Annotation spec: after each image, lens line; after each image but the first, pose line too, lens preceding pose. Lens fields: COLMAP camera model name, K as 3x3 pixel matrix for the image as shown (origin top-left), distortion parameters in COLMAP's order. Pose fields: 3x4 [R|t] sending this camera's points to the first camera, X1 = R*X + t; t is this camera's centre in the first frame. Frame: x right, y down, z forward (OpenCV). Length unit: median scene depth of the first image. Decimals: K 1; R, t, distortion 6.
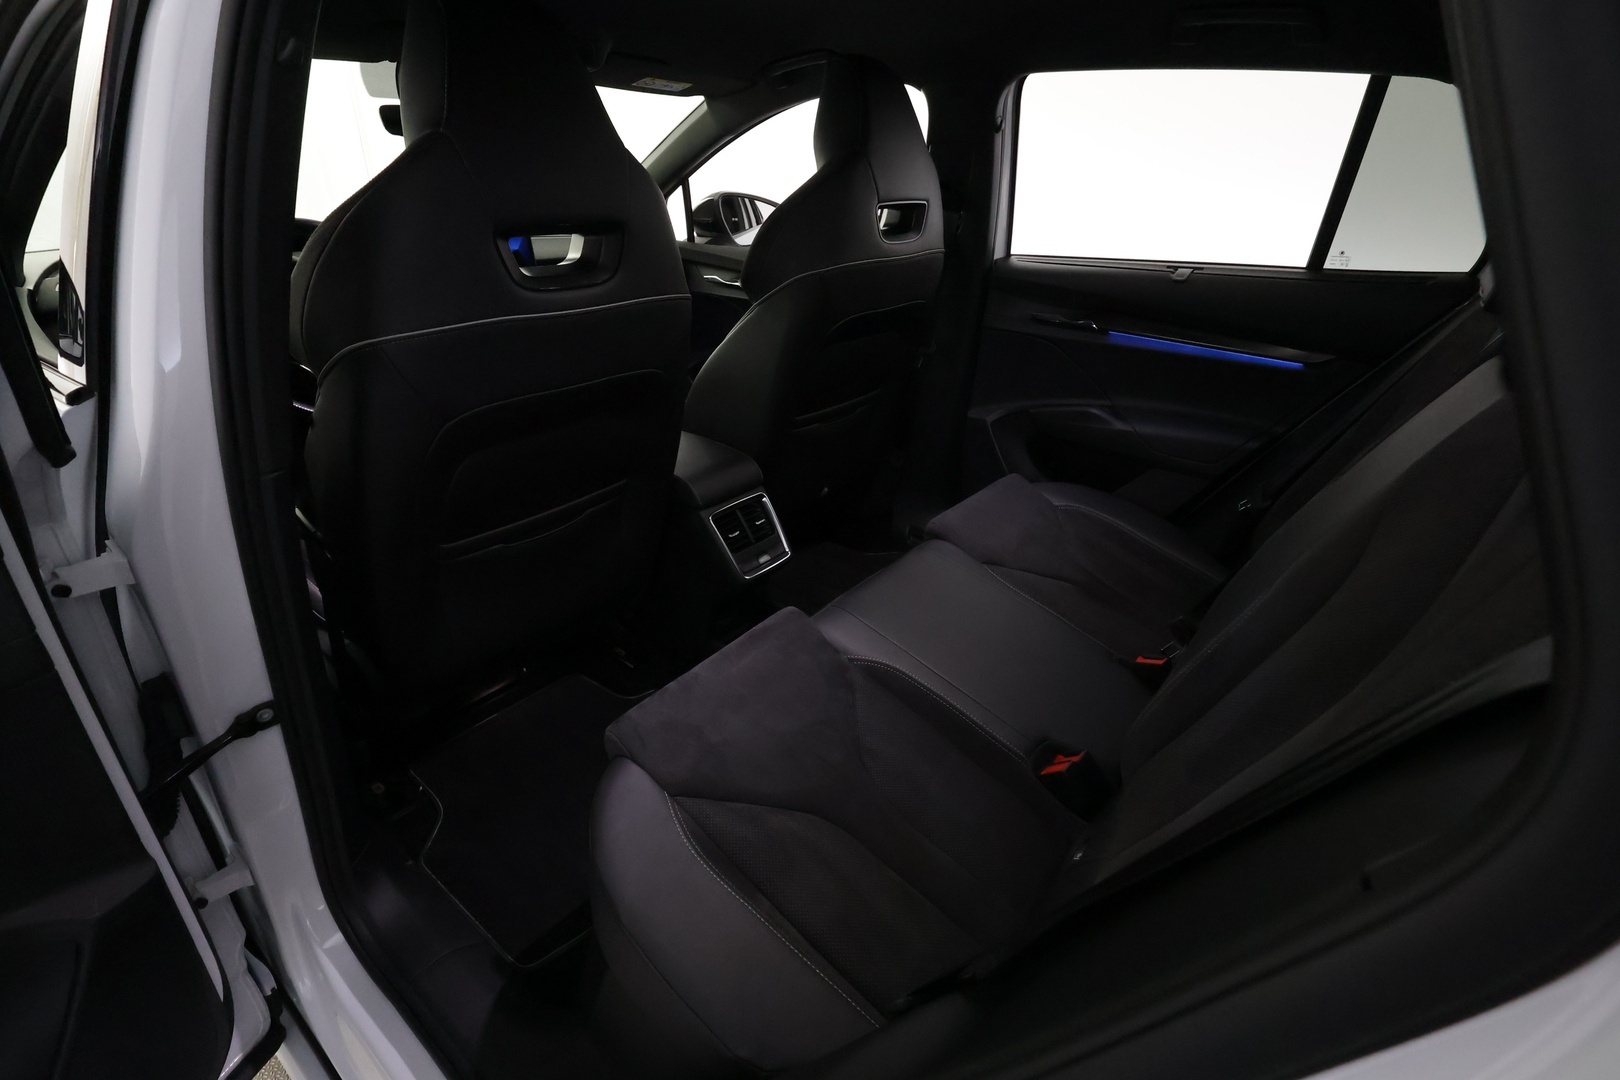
lens RADIAL K [[736.3, 0, 814.0], [0, 736.3, 539.8], [0, 0, 1]] dist [-0.002188, 0.000393]
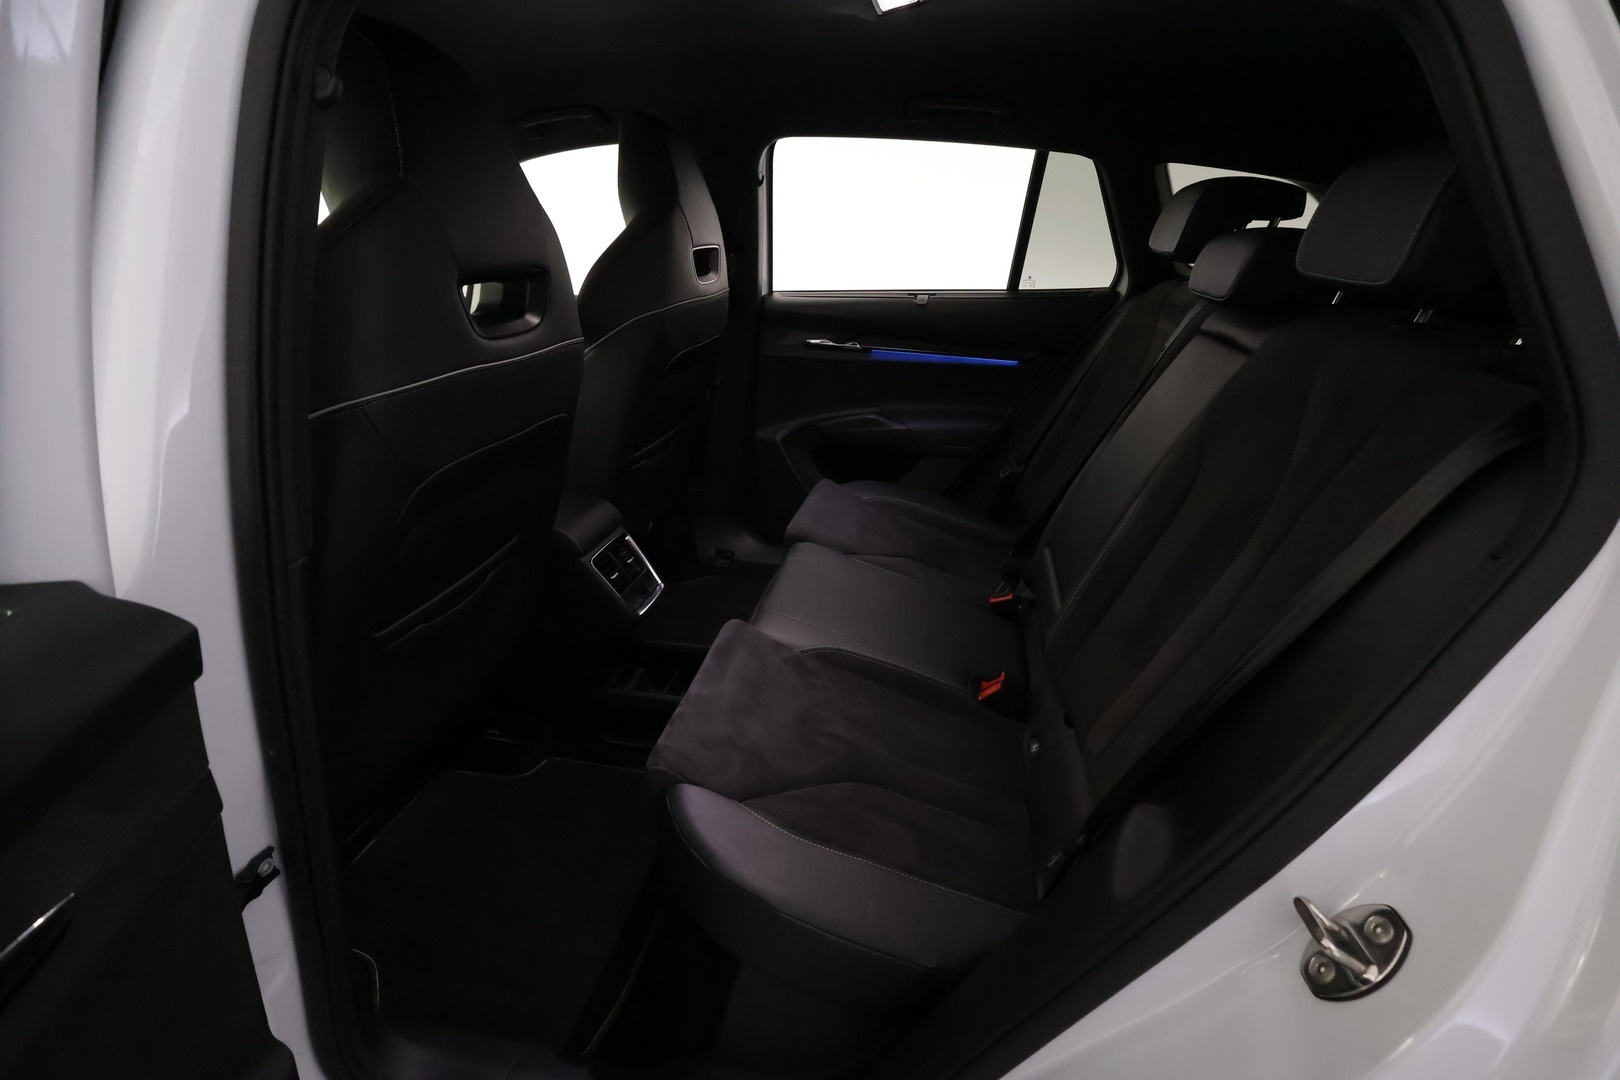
lens RADIAL K [[736.3, 0, 799.5], [0, 736.3, 539.2], [0, 0, 1]] dist [-0.002188, 0.000393]
pose [[0.892218, -0.182345, 0.413156, -0.273138], [0.205696, 0.978538, -0.012328, 0.008194], [-0.402041, 0.095984, 0.910577, -0.010685]]
